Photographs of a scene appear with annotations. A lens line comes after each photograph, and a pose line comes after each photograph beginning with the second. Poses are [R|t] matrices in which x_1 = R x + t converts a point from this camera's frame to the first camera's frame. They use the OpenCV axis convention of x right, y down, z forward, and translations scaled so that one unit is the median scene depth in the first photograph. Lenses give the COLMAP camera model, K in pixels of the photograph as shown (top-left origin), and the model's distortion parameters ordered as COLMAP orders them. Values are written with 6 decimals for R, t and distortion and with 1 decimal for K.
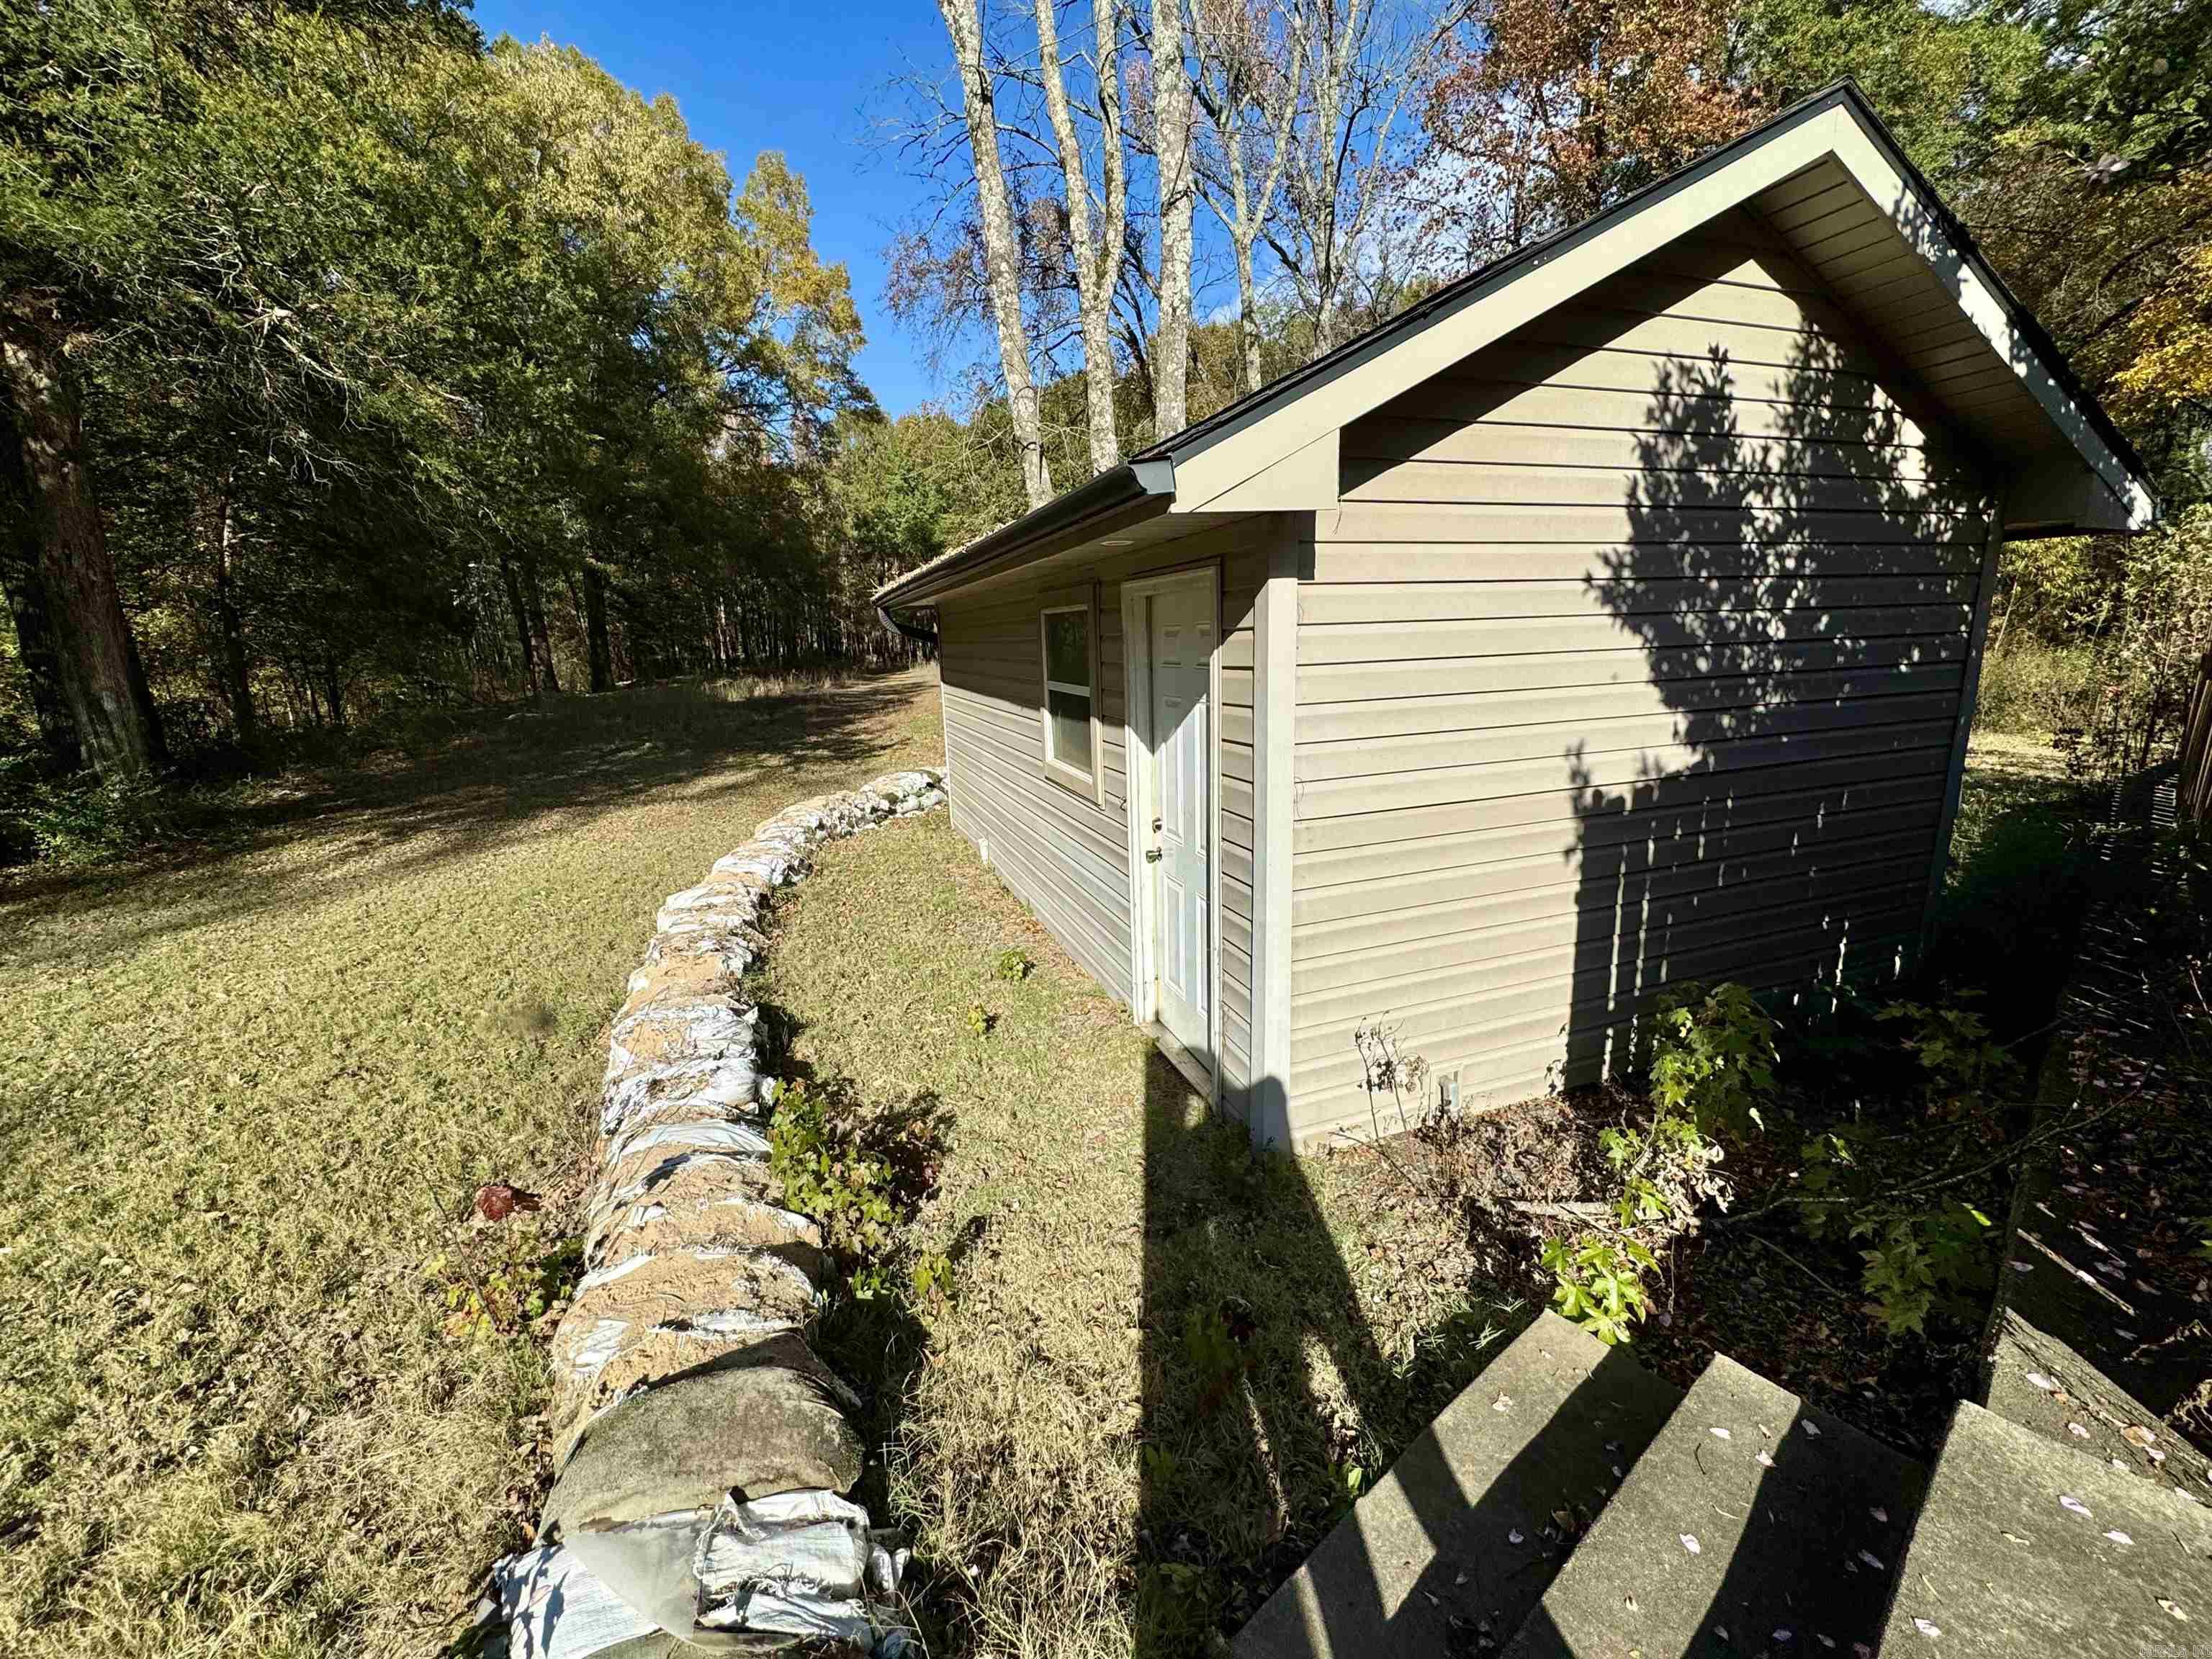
lens RADIAL K [[883.7, 0, 1114.4], [0, 883.7, 829.2], [0, 0, 1]] dist [-0.002023, 0.000438]
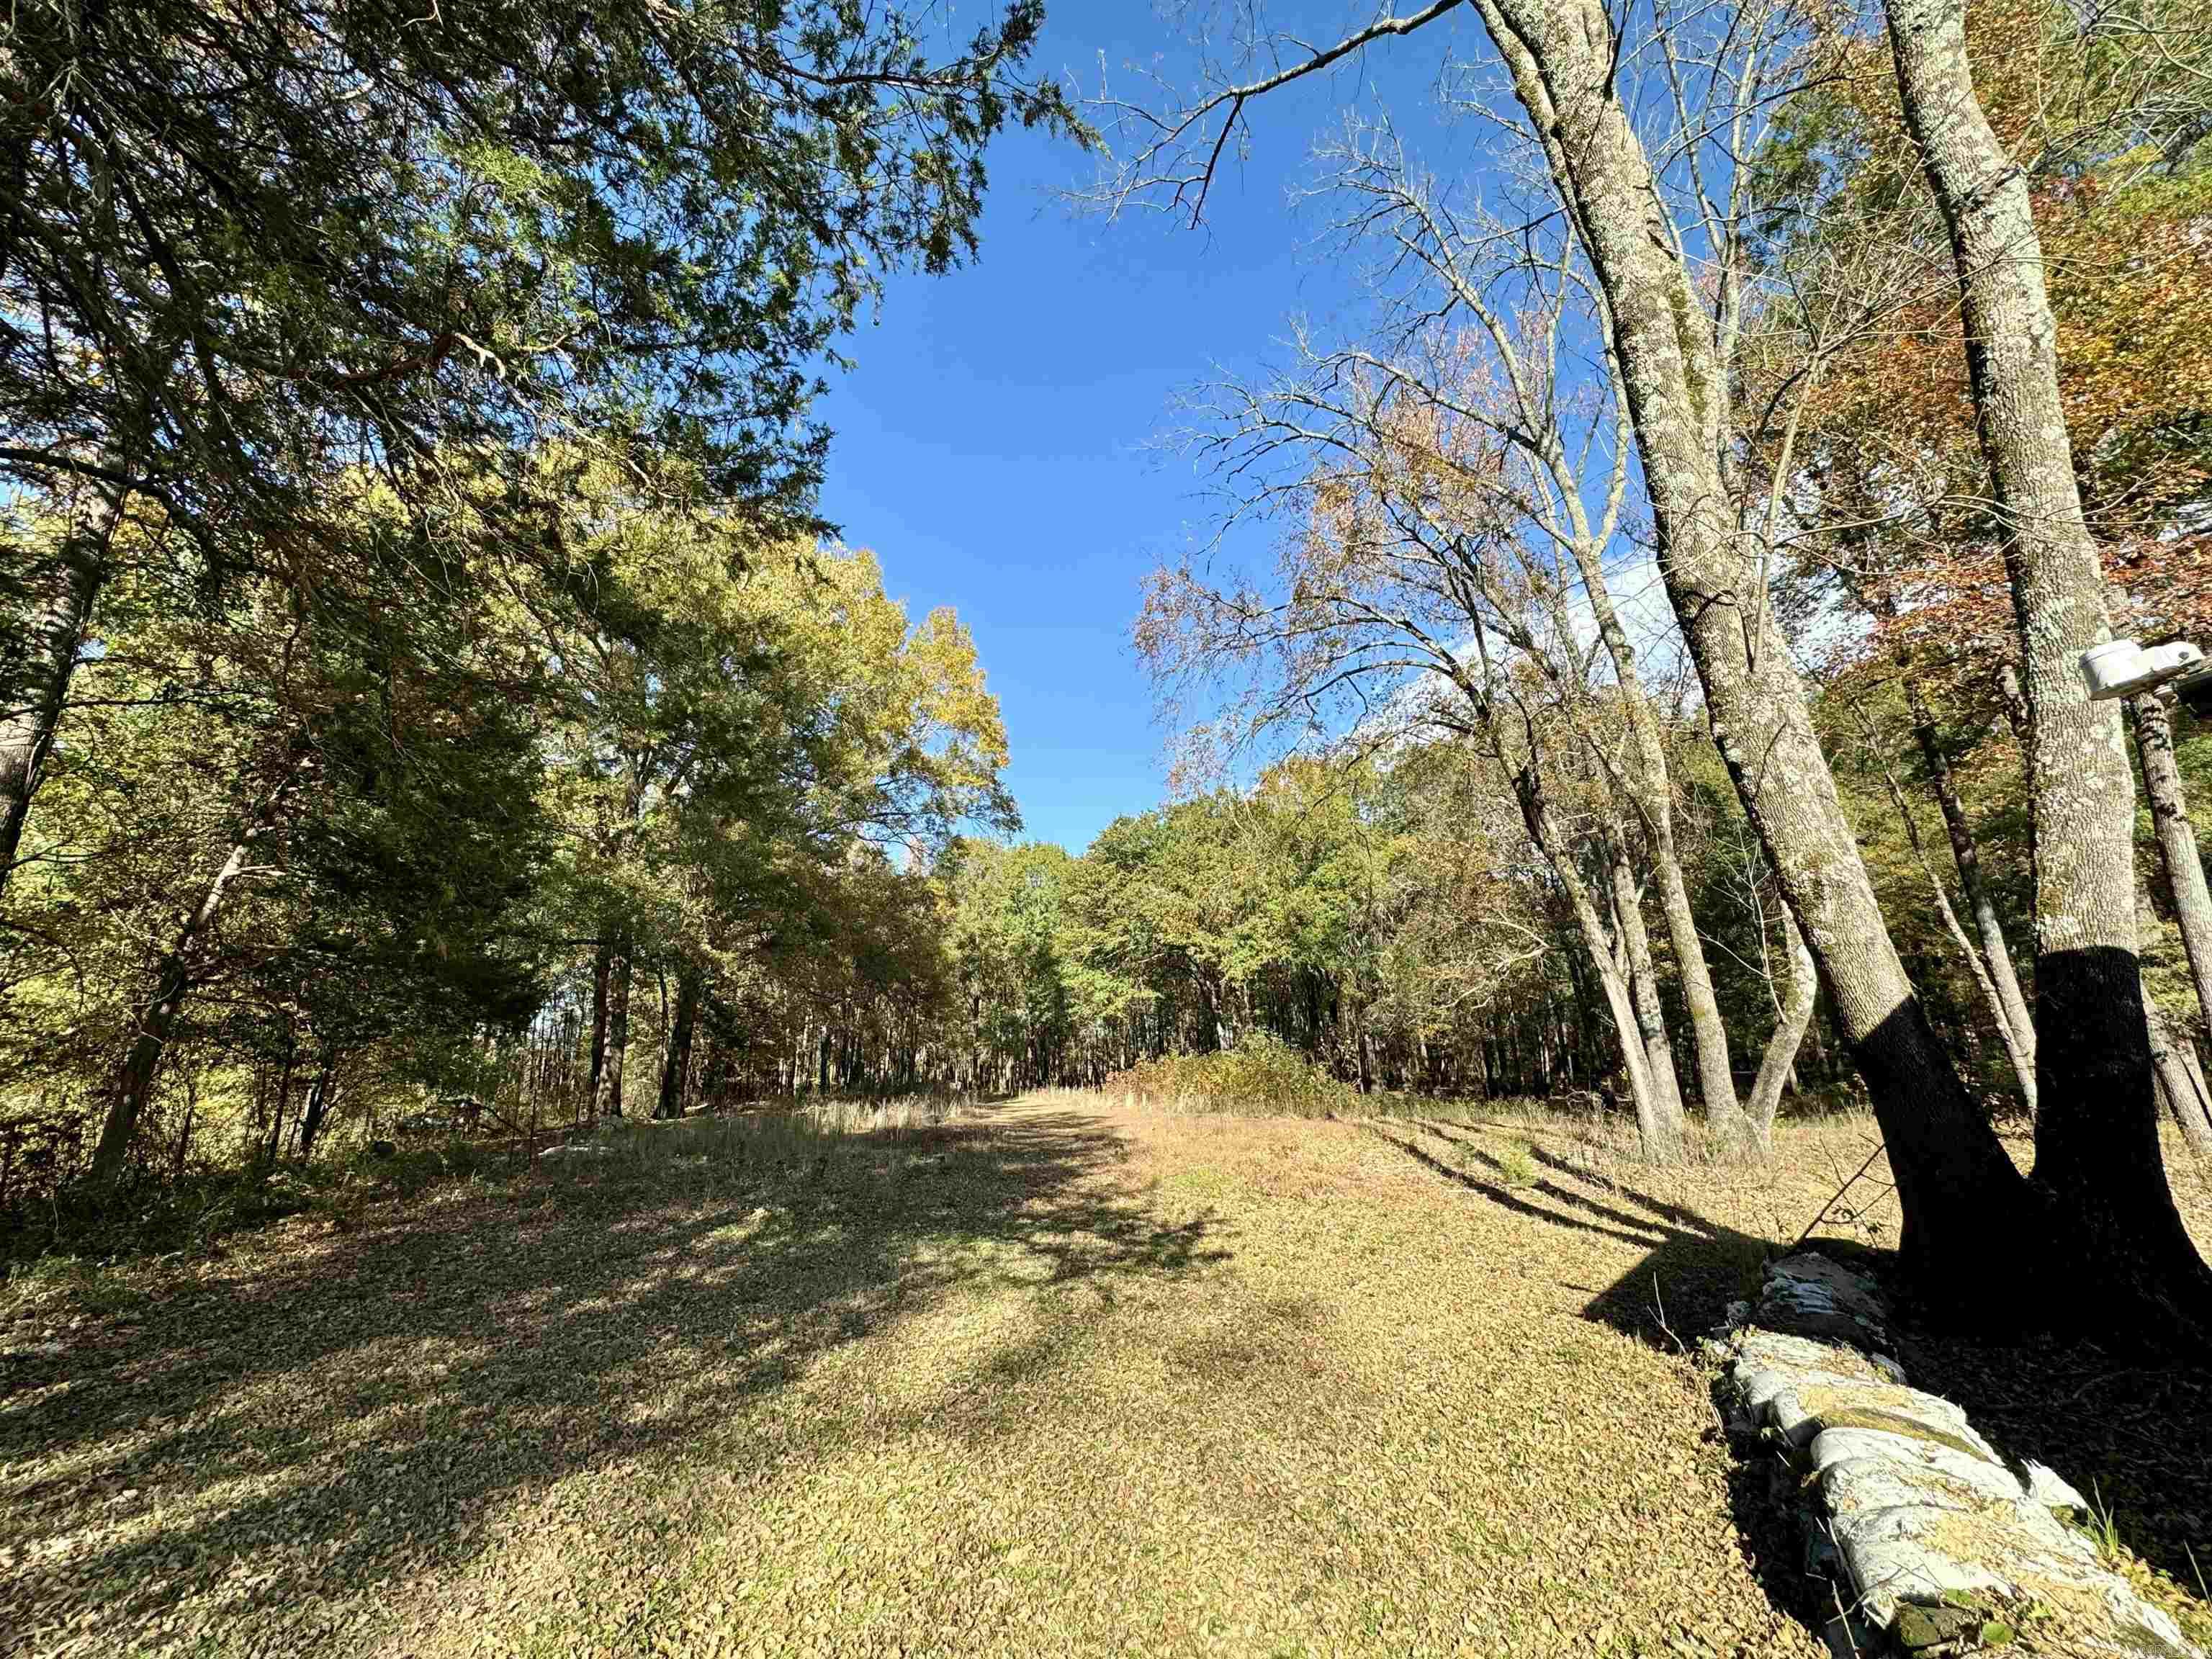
lens RADIAL K [[883.7, 0, 1102.4], [0, 883.7, 818.1], [0, 0, 1]] dist [-0.002023, 0.000438]
pose [[0.997289, -0.005482, -0.073382, -0.108787], [-0.029980, 0.880440, -0.473210, -0.023335], [0.067203, 0.474127, 0.877888, 0.164339]]
